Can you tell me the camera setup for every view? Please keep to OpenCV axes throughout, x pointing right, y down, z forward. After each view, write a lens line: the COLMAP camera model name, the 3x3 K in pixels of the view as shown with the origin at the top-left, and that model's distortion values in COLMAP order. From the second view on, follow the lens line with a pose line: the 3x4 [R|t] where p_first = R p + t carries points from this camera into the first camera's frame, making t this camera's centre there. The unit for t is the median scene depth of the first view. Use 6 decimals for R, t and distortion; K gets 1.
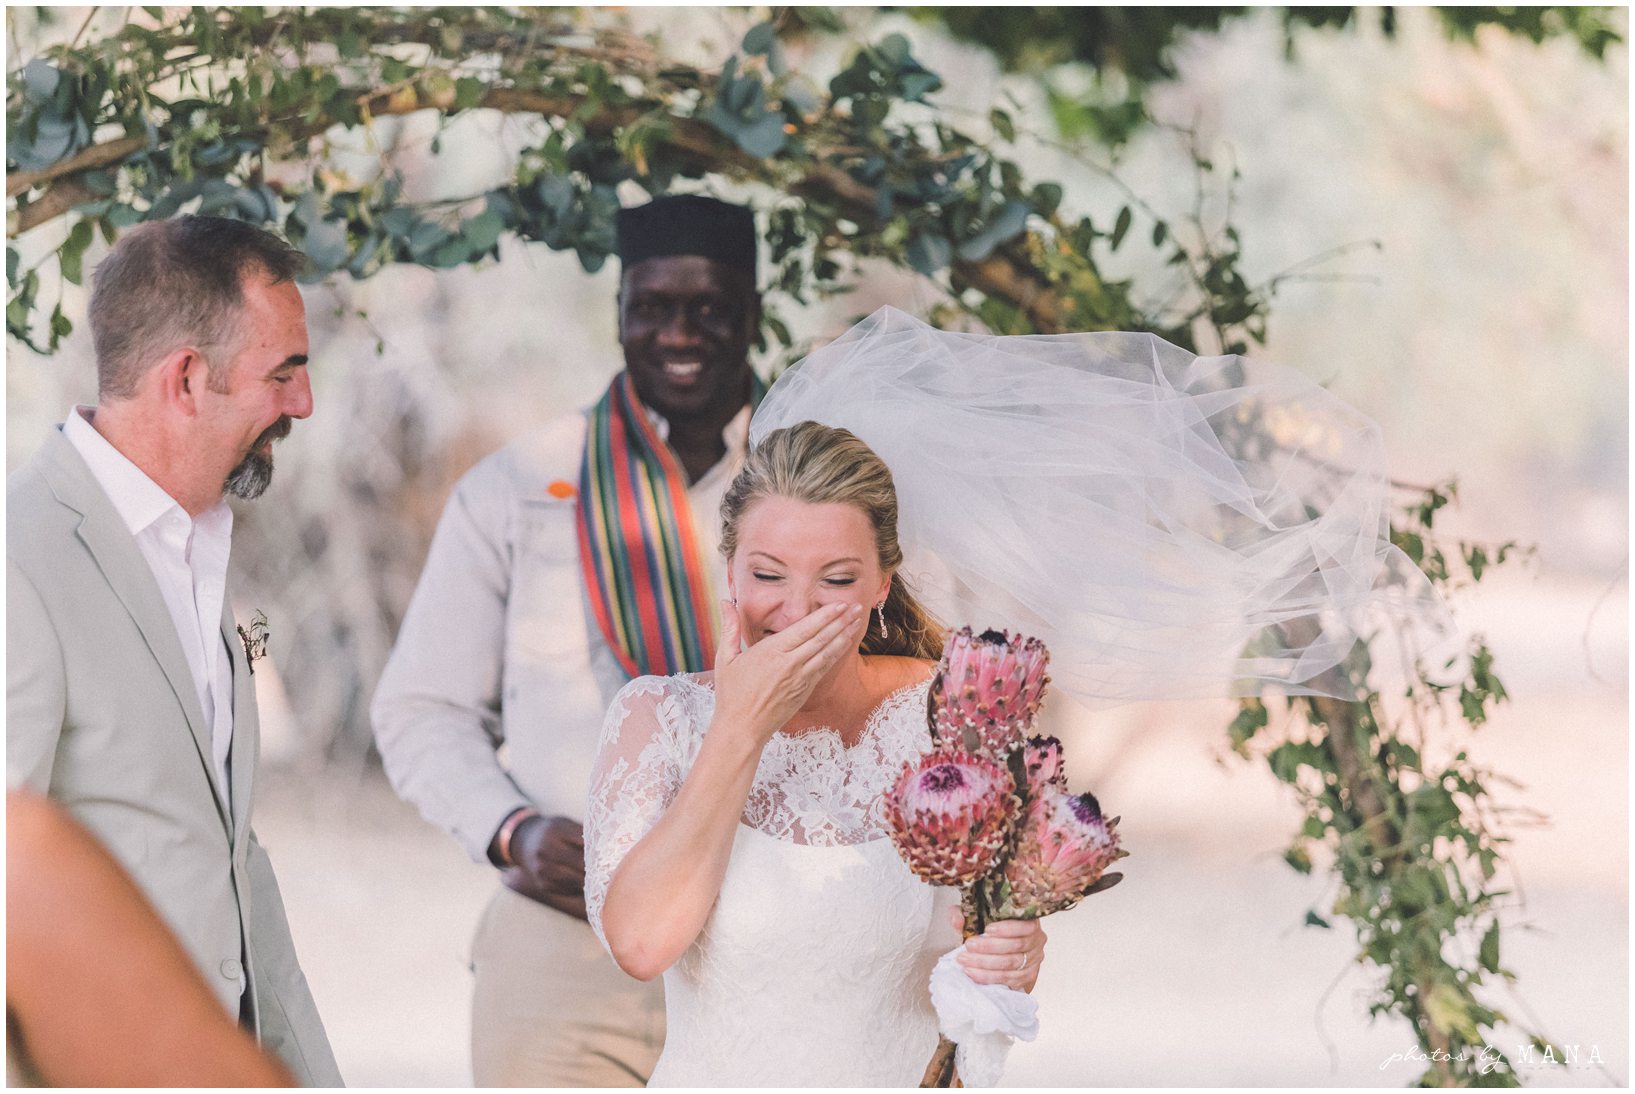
lens RADIAL K [[8199.7, 0, 817.6], [0, 8199.7, 547.3], [0, 0, 1]] dist [-0.236463, 0.000000]
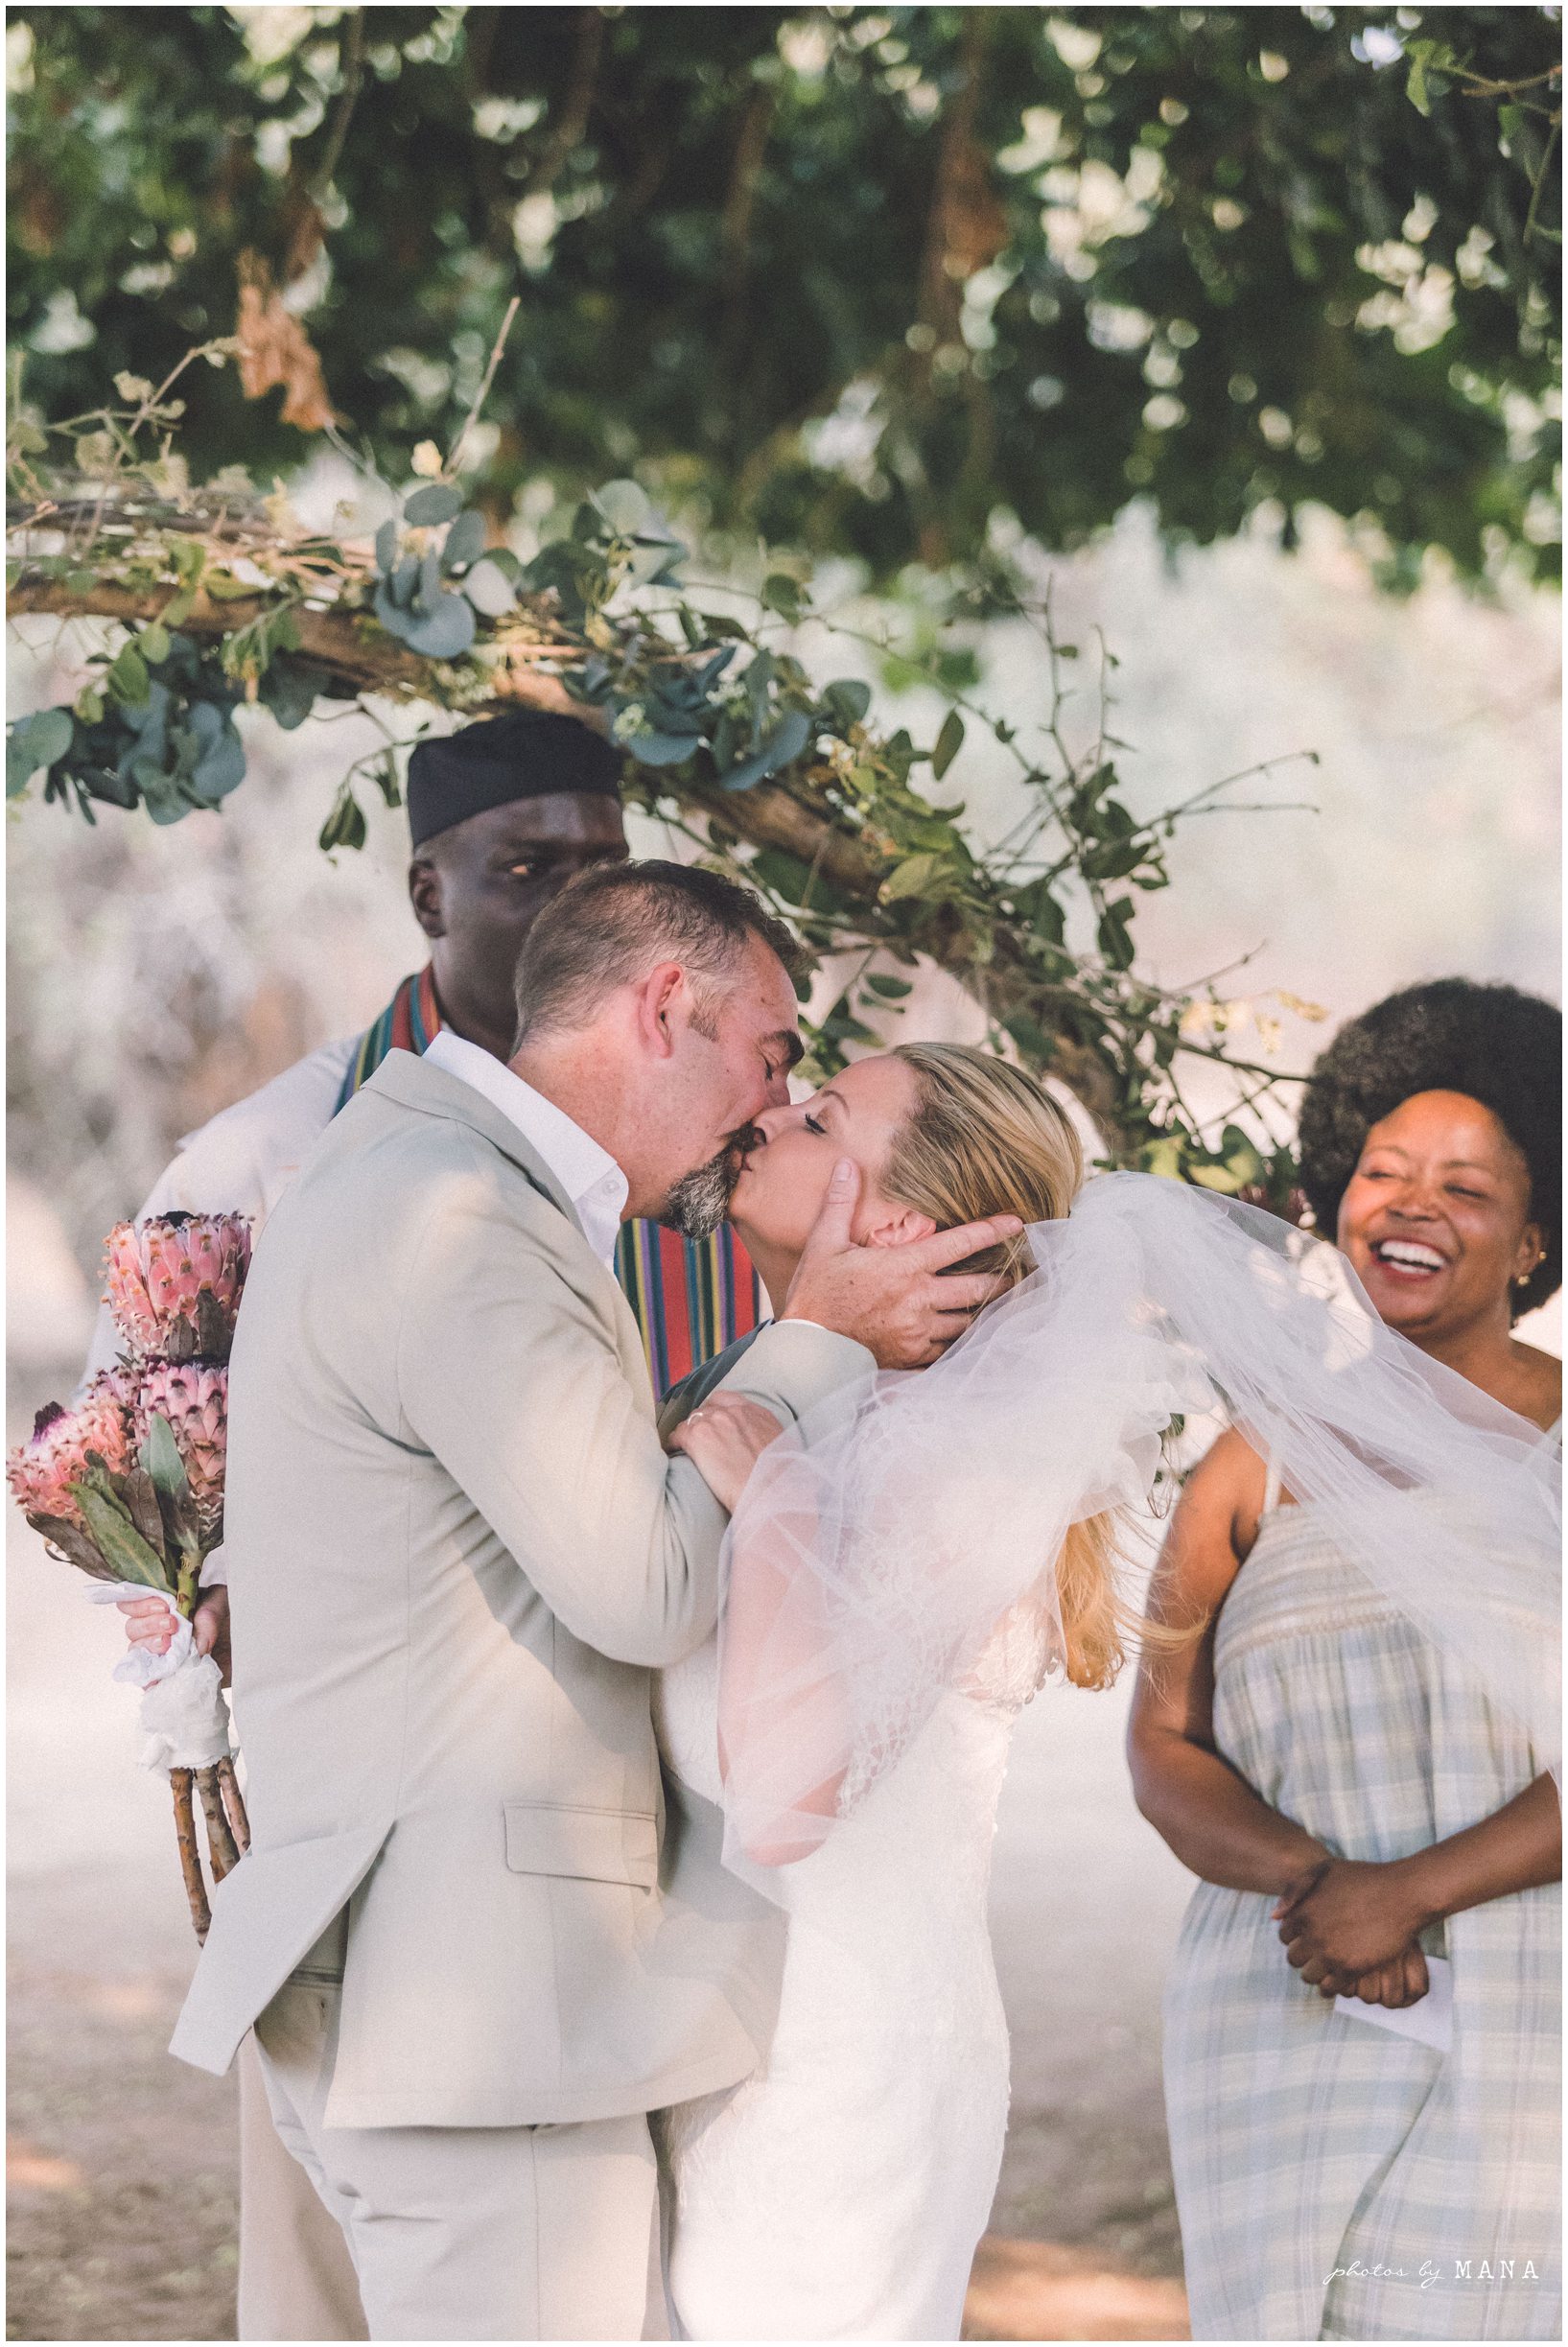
lens RADIAL K [[7263.5, 0, 784.6], [0, 7263.5, 1172.8], [0, 0, 1]] dist [0.203563, 0.000000]
pose [[0.999128, -0.041663, 0.002850, 0.019561], [0.041594, 0.998912, 0.021100, -0.016012], [-0.003726, -0.020963, 0.999773, 0.373433]]
